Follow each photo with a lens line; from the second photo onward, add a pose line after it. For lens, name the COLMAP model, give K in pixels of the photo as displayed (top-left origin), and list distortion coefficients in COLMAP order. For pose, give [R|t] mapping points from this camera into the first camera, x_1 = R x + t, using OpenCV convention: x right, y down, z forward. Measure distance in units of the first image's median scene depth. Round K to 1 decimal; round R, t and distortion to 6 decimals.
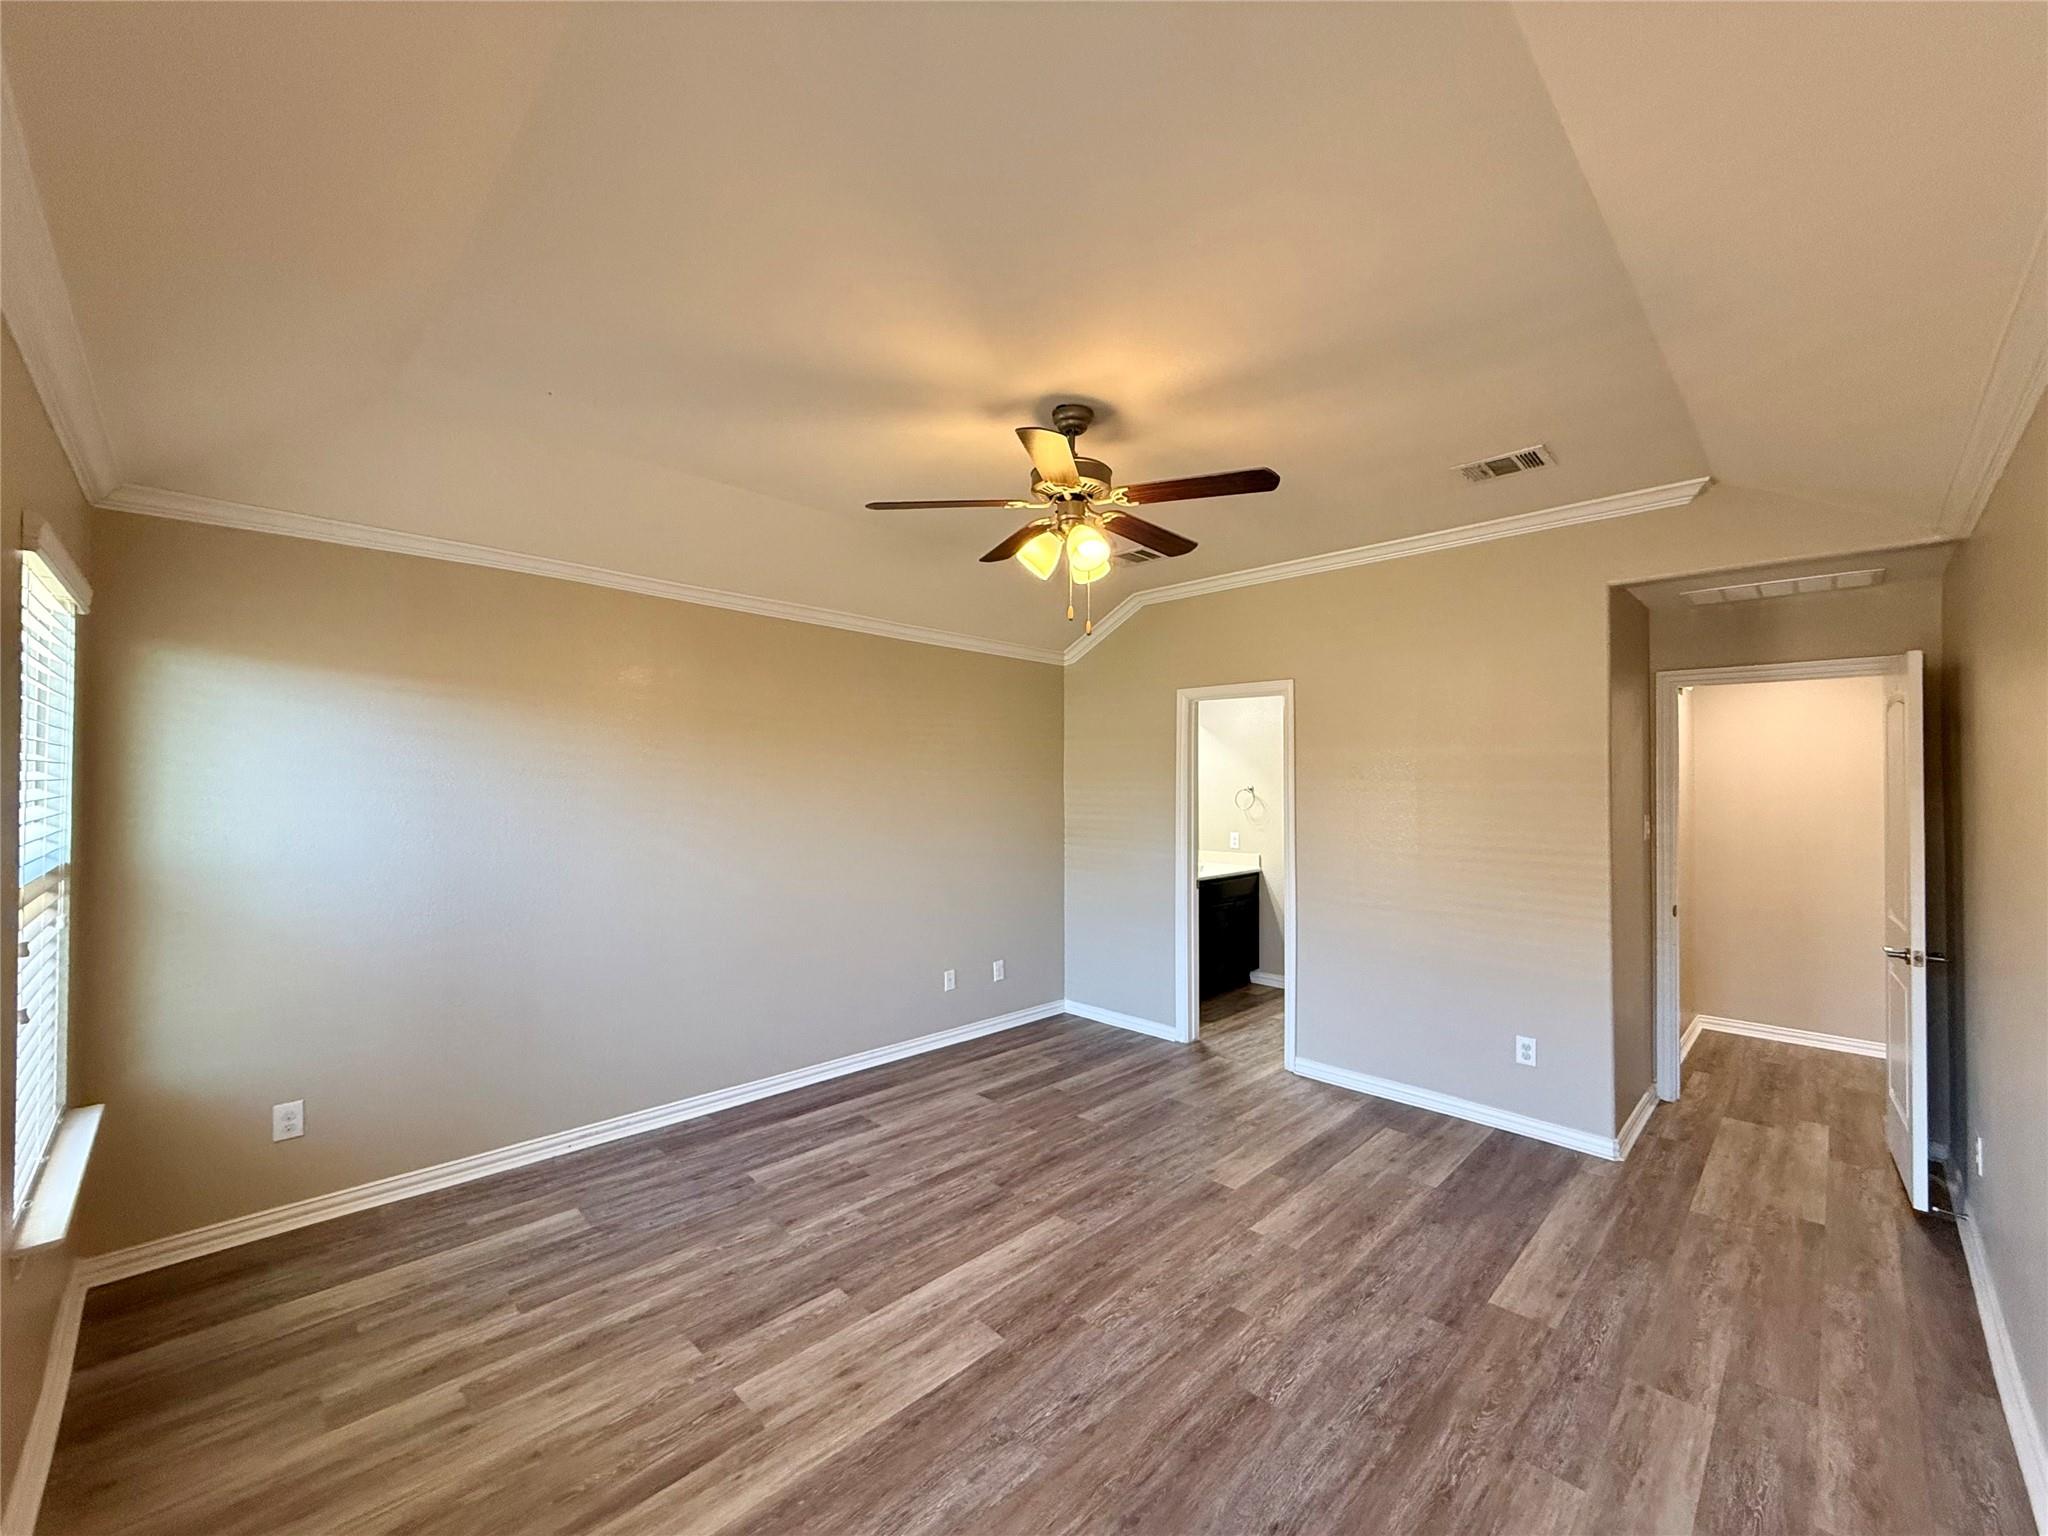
lens RADIAL K [[816.3, 0, 1023.0], [0, 816.3, 767.4], [0, 0, 1]] dist [0.000022, -0.000272]
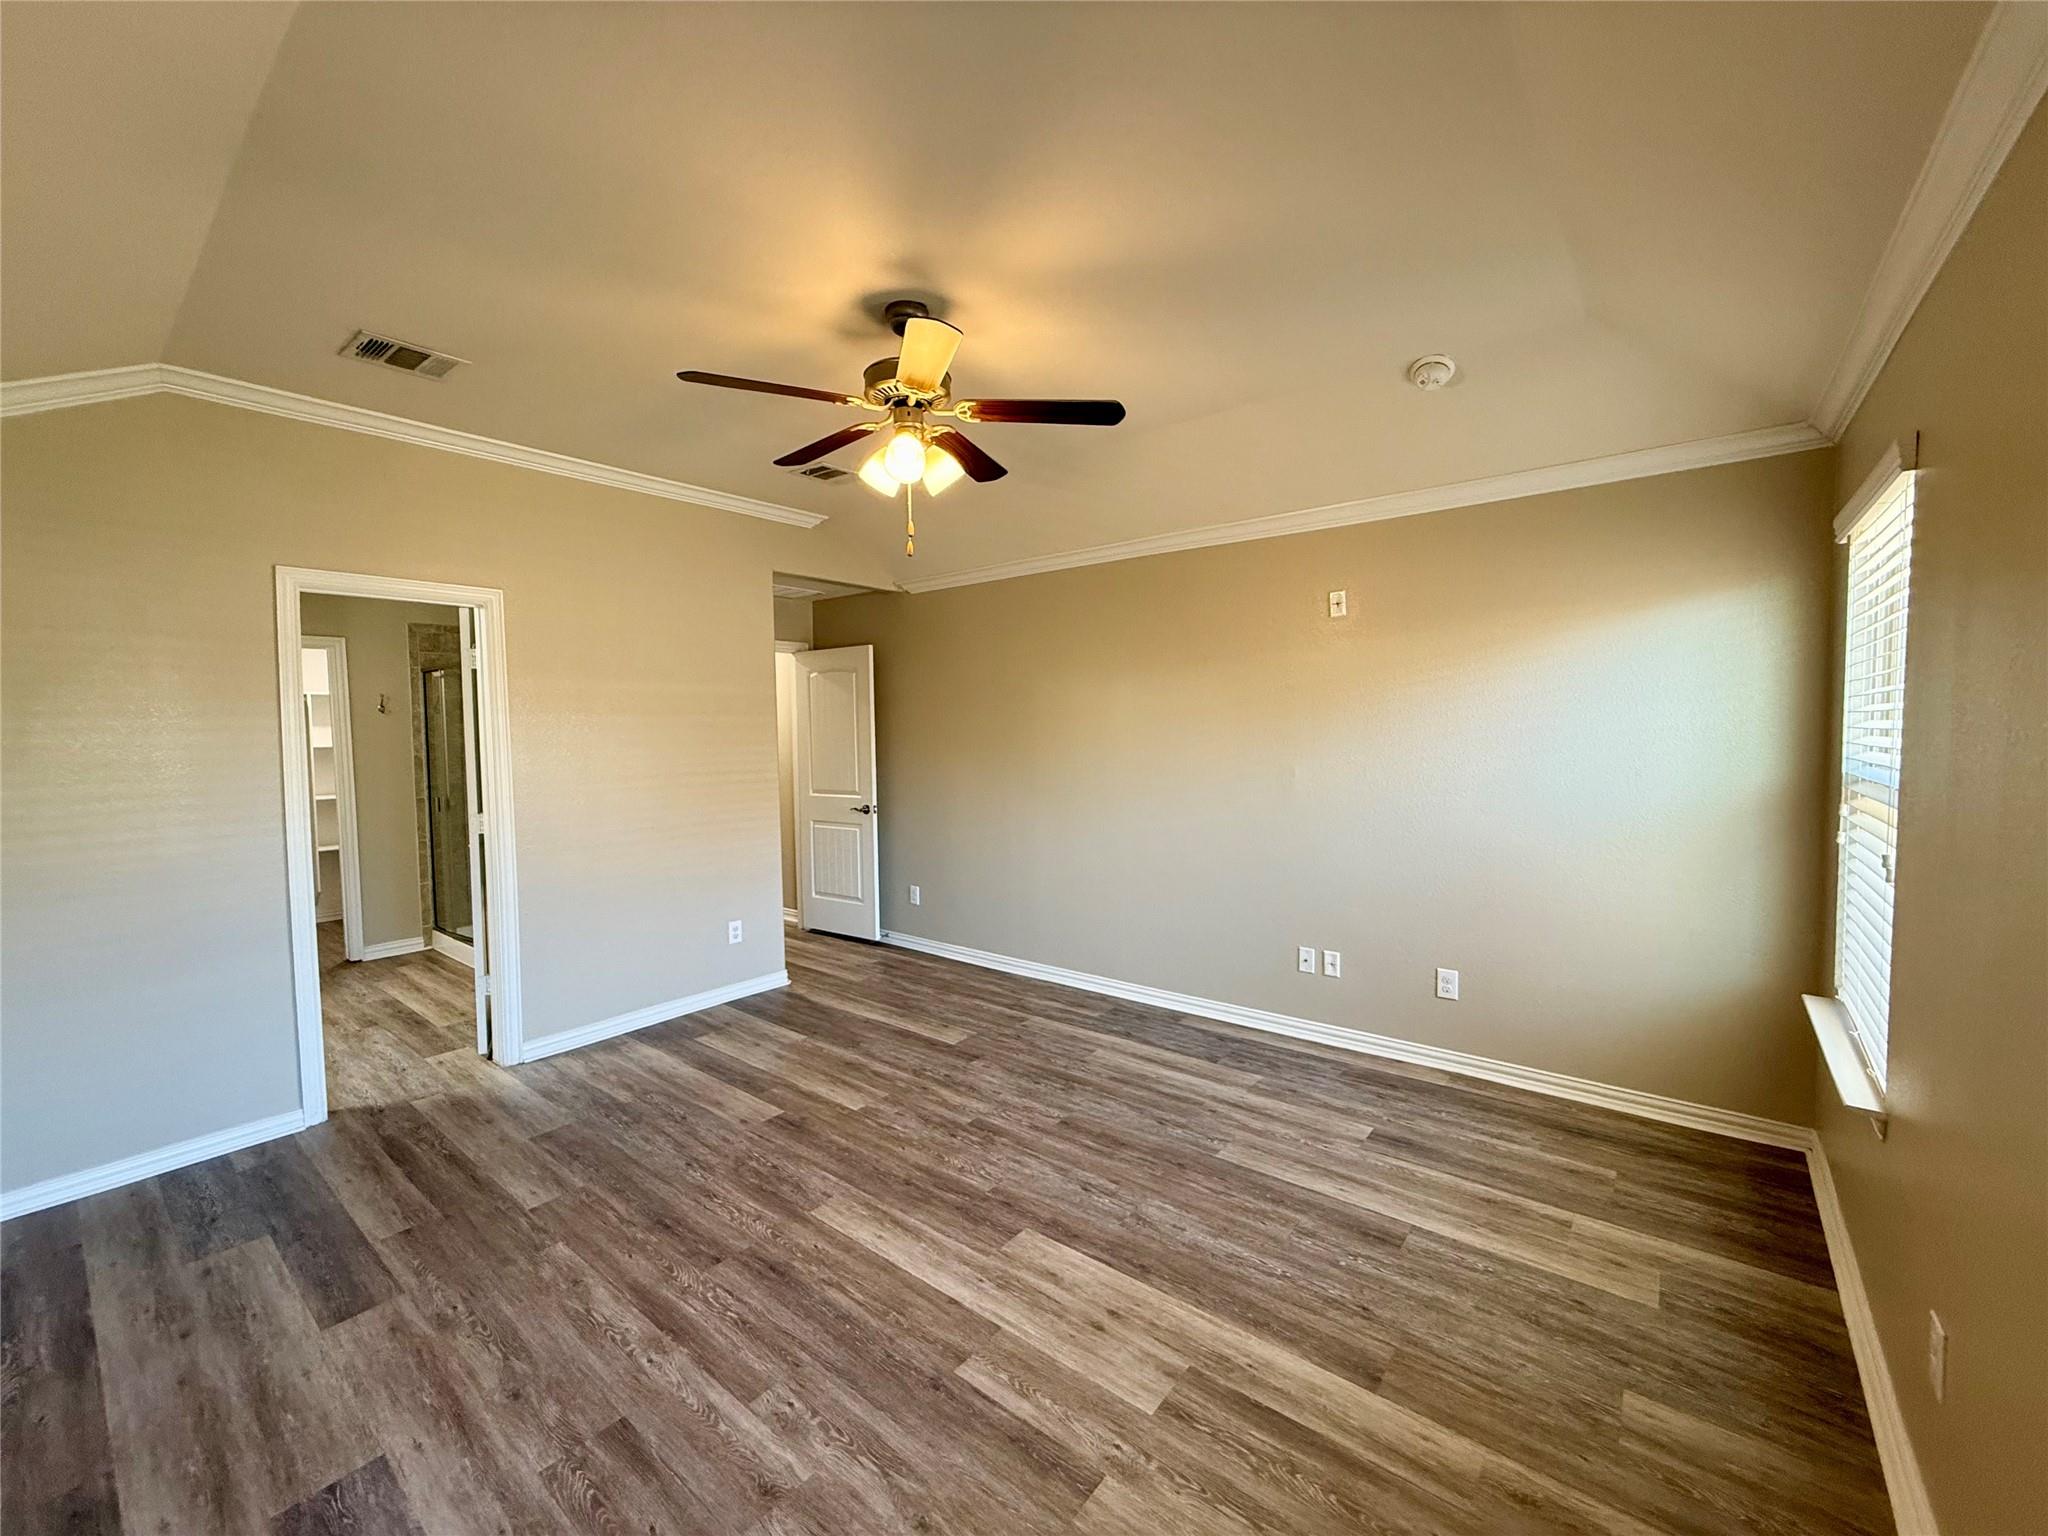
lens RADIAL K [[816.3, 0, 1022.0], [0, 816.3, 766.6], [0, 0, 1]] dist [0.000022, -0.000272]
pose [[-0.105142, -0.055956, 0.992882, -0.889067], [-0.005238, 0.998433, 0.055714, 0.032088], [-0.994443, 0.000657, -0.105271, 0.948698]]
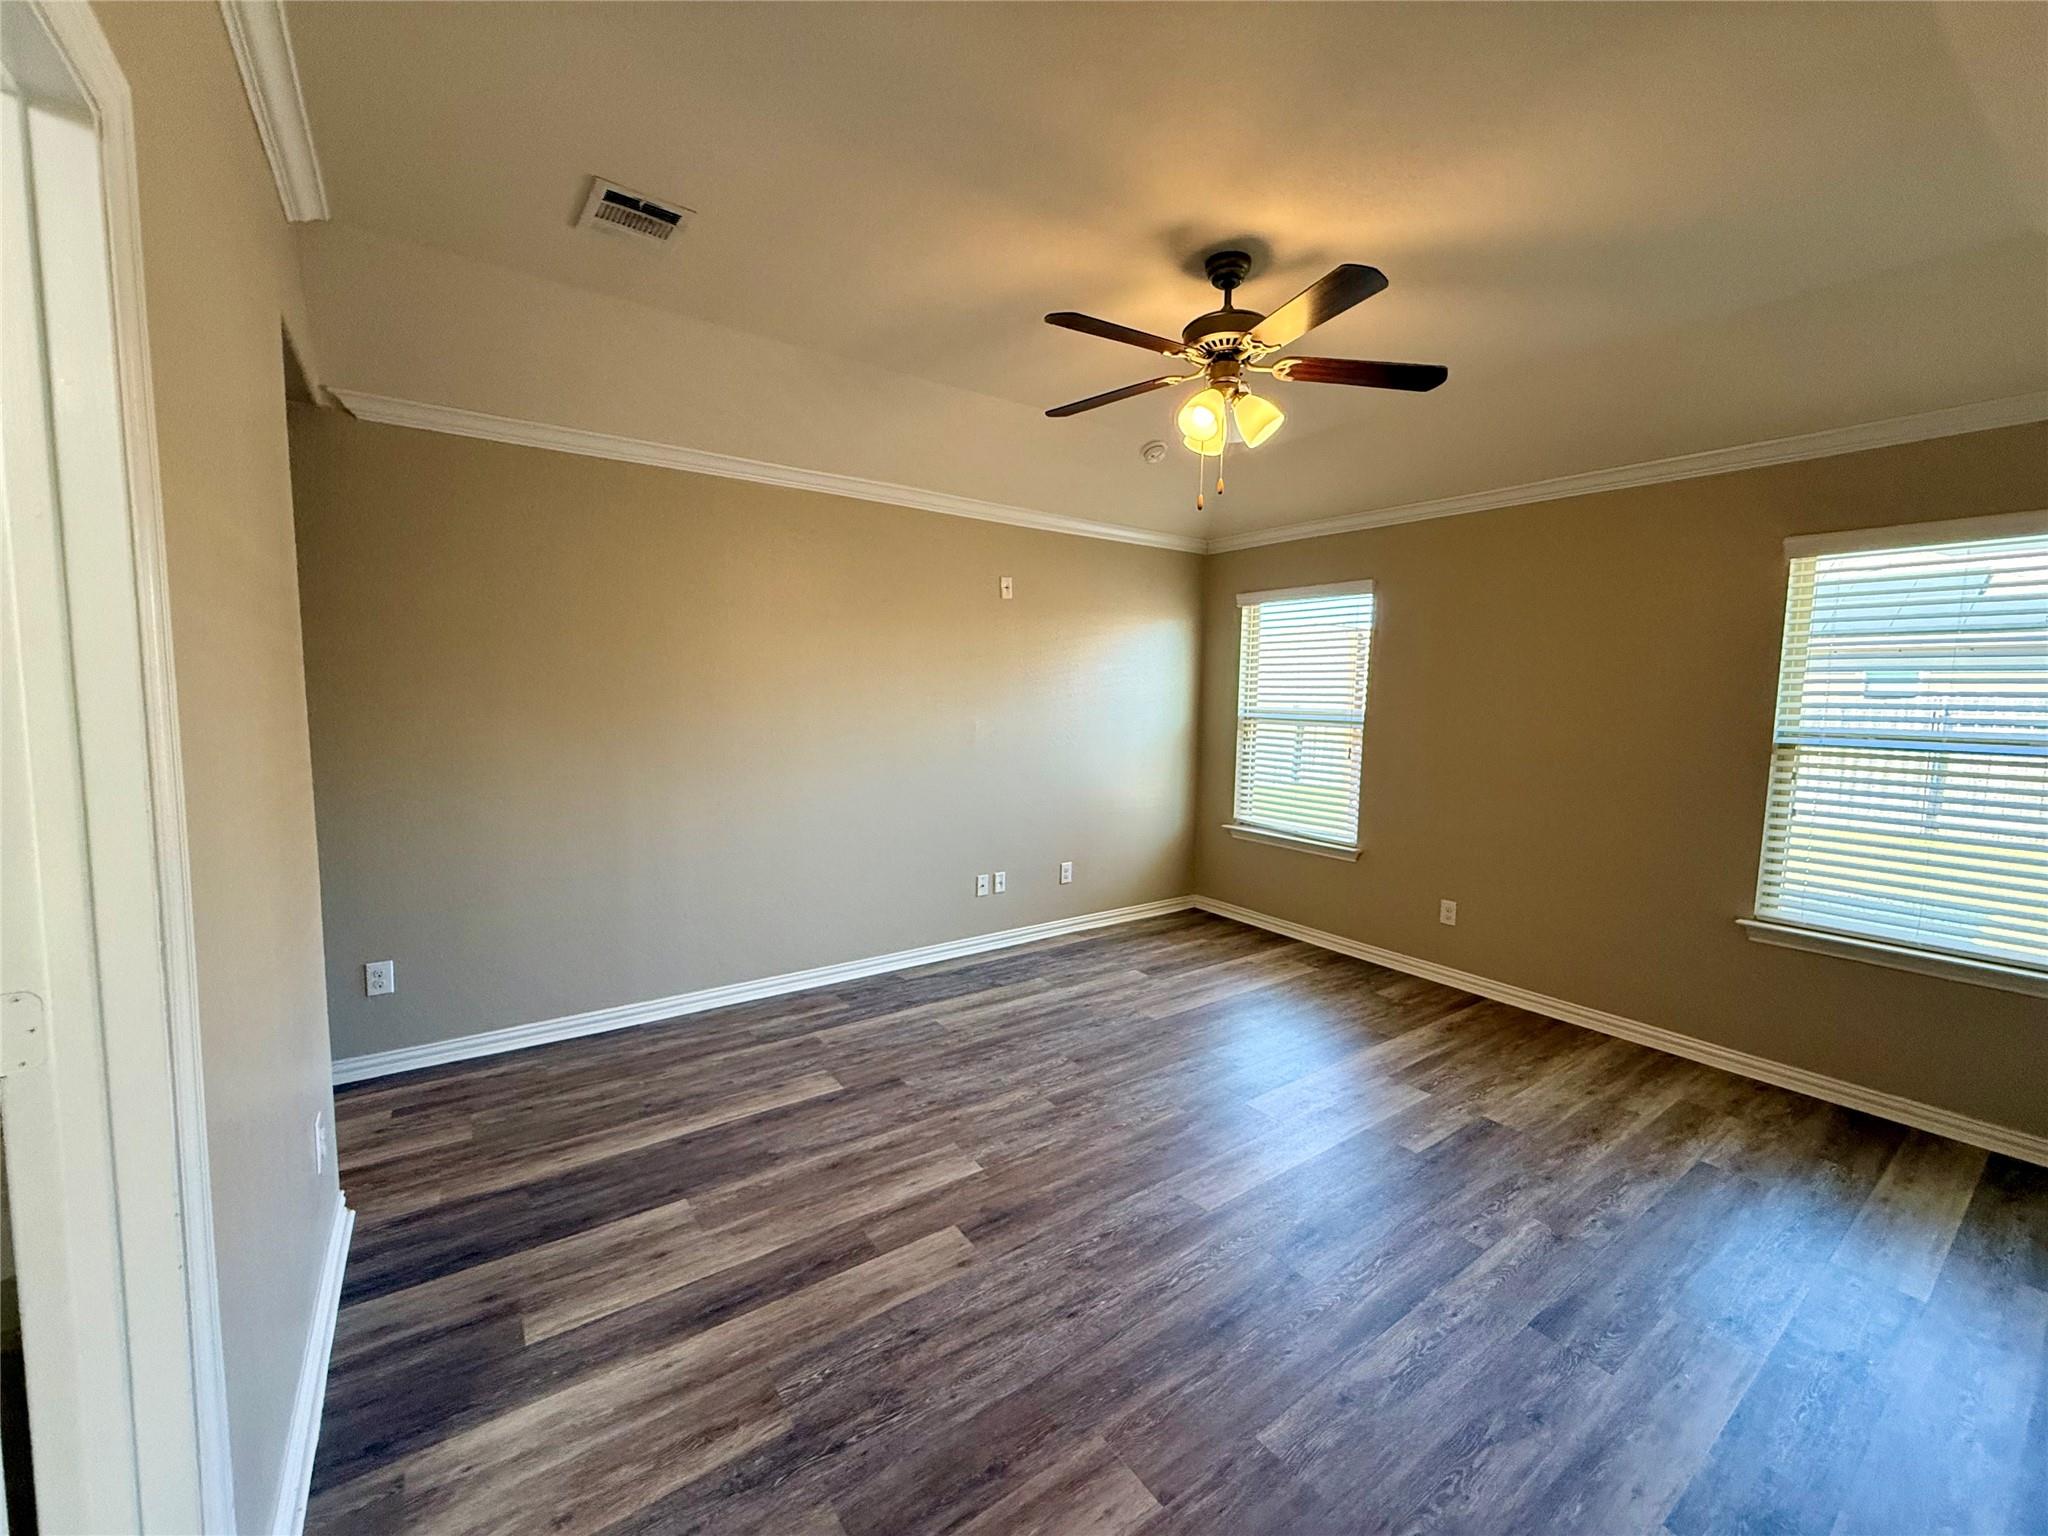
lens RADIAL K [[816.3, 0, 1017.4], [0, 816.3, 769.0], [0, 0, 1]] dist [0.000022, -0.000272]
pose [[-0.984845, -0.039894, 0.168788, 0.116624], [-0.026338, 0.996300, 0.081805, 0.064873], [-0.171428, 0.076120, -0.982252, 1.948000]]
